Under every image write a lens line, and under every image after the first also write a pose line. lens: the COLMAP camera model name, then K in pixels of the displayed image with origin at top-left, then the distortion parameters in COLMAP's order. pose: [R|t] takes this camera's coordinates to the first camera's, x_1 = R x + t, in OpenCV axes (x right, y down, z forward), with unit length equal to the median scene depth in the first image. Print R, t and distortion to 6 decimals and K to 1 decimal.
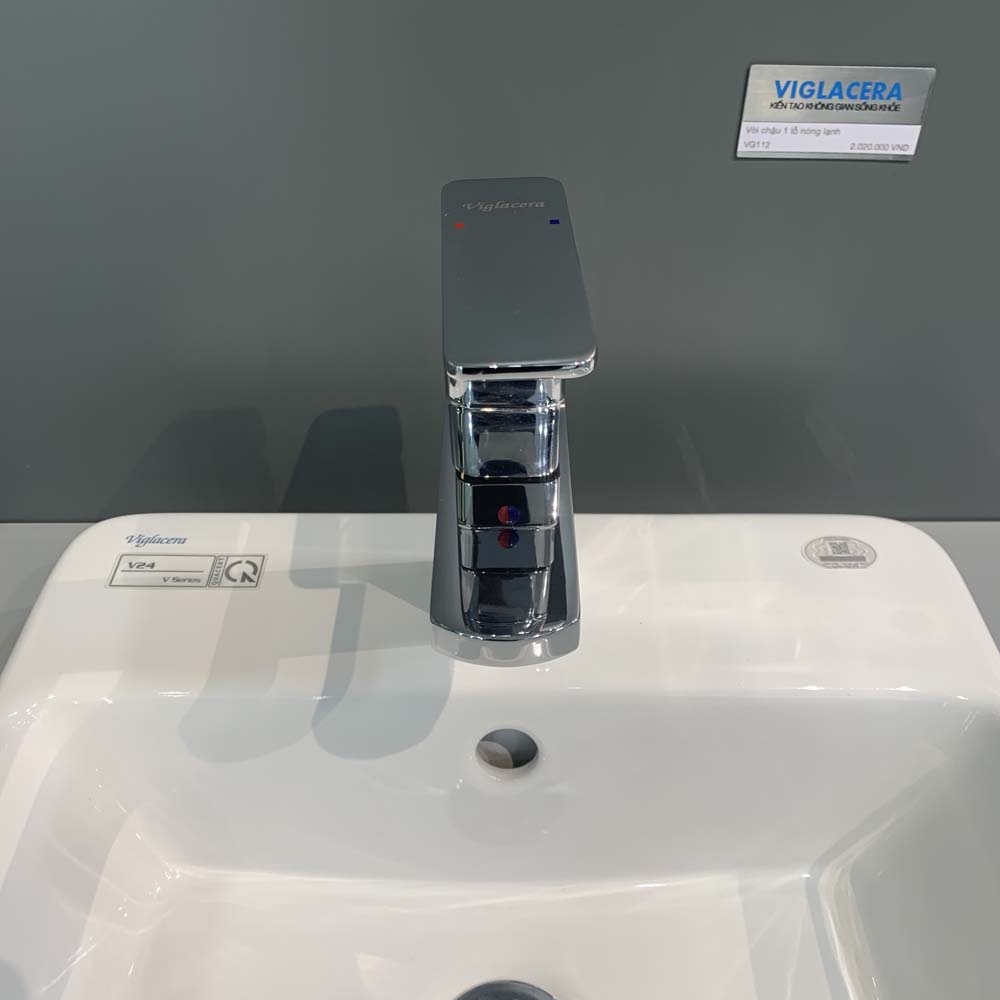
lens RADIAL K [[1037.4, 0, 500.0], [0, 1037.4, 500.0], [0, 0, 1]] dist [-0.012506, -0.013453]
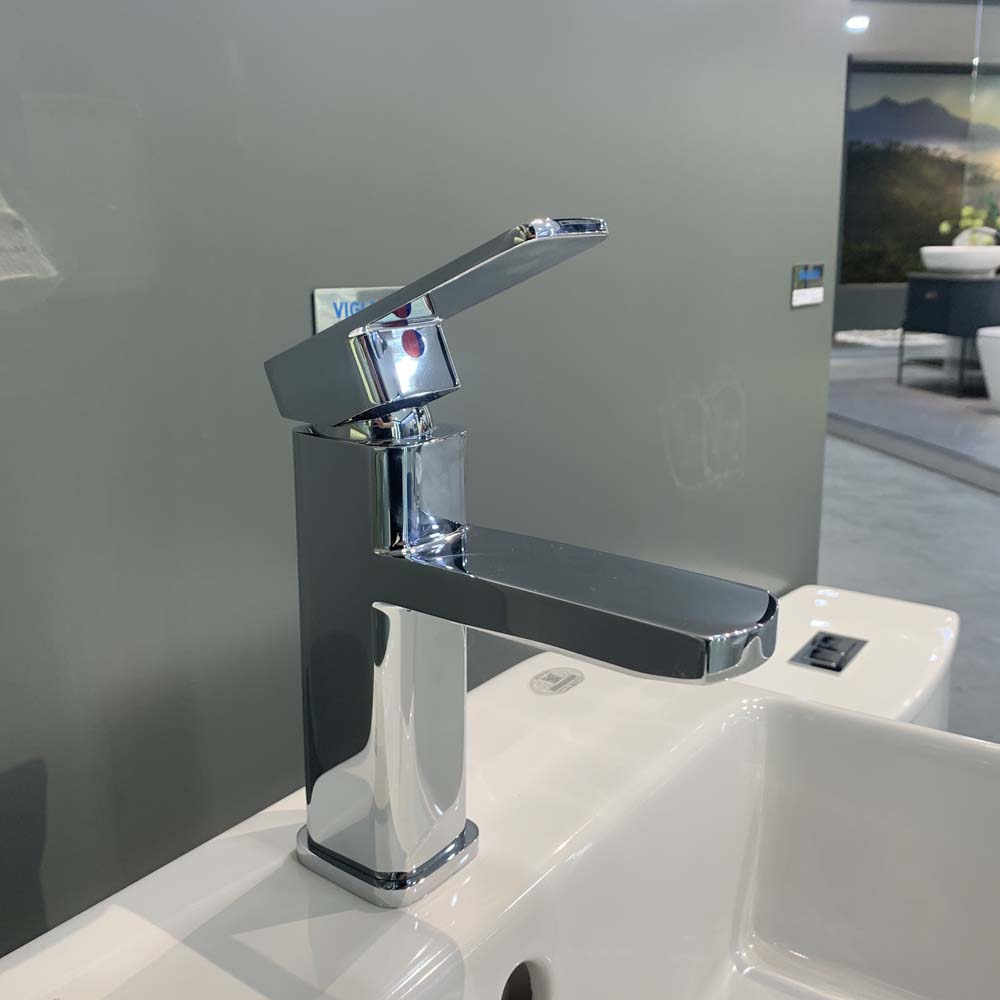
lens RADIAL K [[1011.0, 0, 497.7], [0, 1011.0, 492.3], [0, 0, 1]] dist [0.094193, -0.273899]
pose [[0.592578, -0.200511, 0.780158, -0.499992], [0.520714, 0.834305, -0.181086, 0.049046], [-0.614580, 0.513547, 0.598800, 0.336748]]
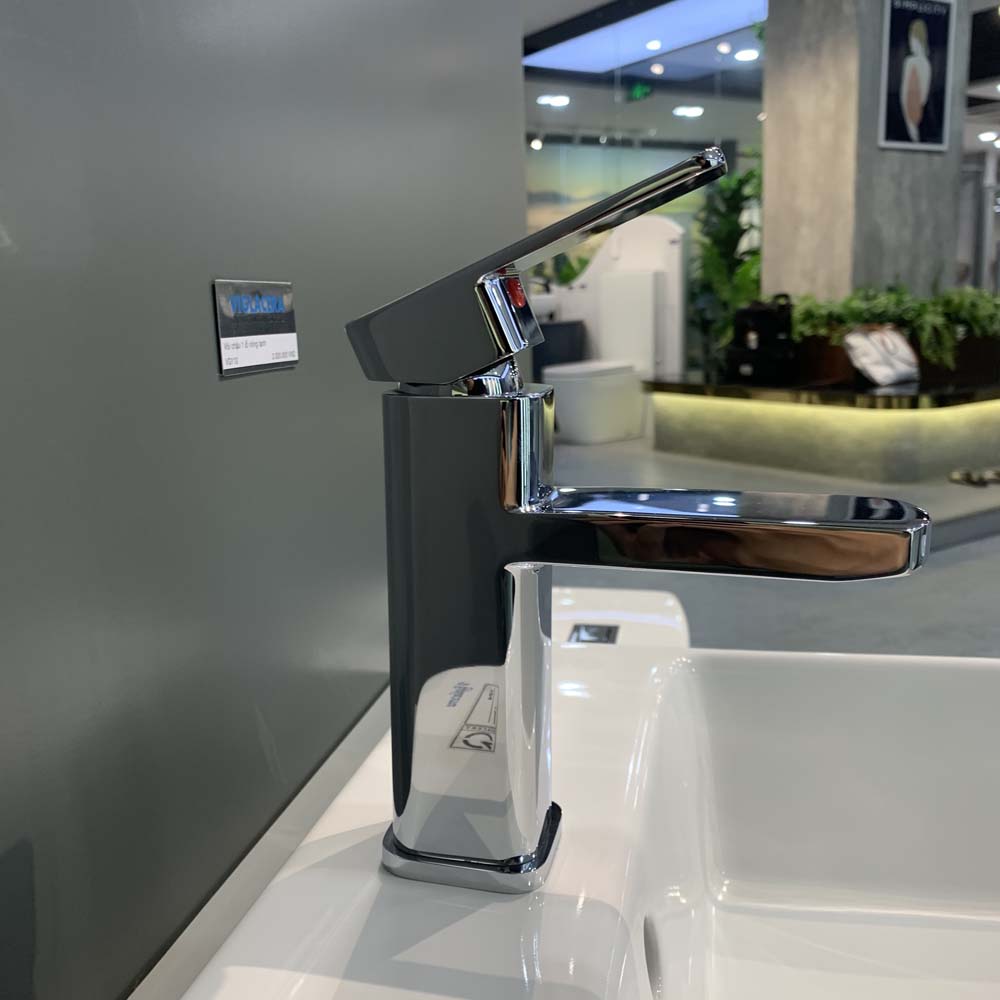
lens RADIAL K [[1037.4, 0, 500.0], [0, 1037.4, 500.0], [0, 0, 1]] dist [-0.012506, -0.013453]
pose [[0.216697, -0.202097, 0.955091, -0.656264], [0.642801, 0.765861, 0.016213, -0.098916], [-0.734744, 0.610421, 0.295868, 0.613200]]
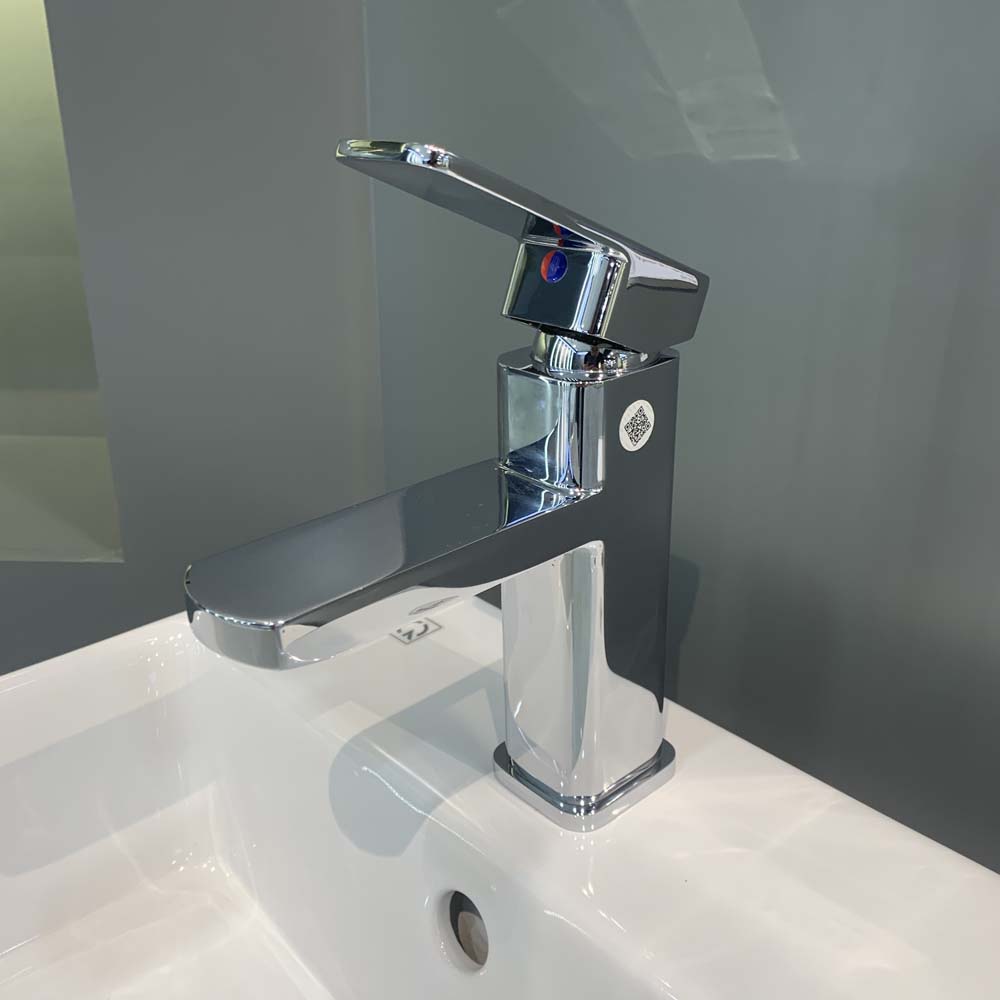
lens RADIAL K [[1022.4, 0, 500.0], [0, 1022.4, 500.0], [0, 0, 1]] dist [-0.040448, 0.025557]
pose [[0.666834, 0.278996, -0.691009, 0.451048], [-0.466168, 0.879611, -0.094716, 0.015088], [0.581394, 0.385286, 0.716614, 0.315785]]
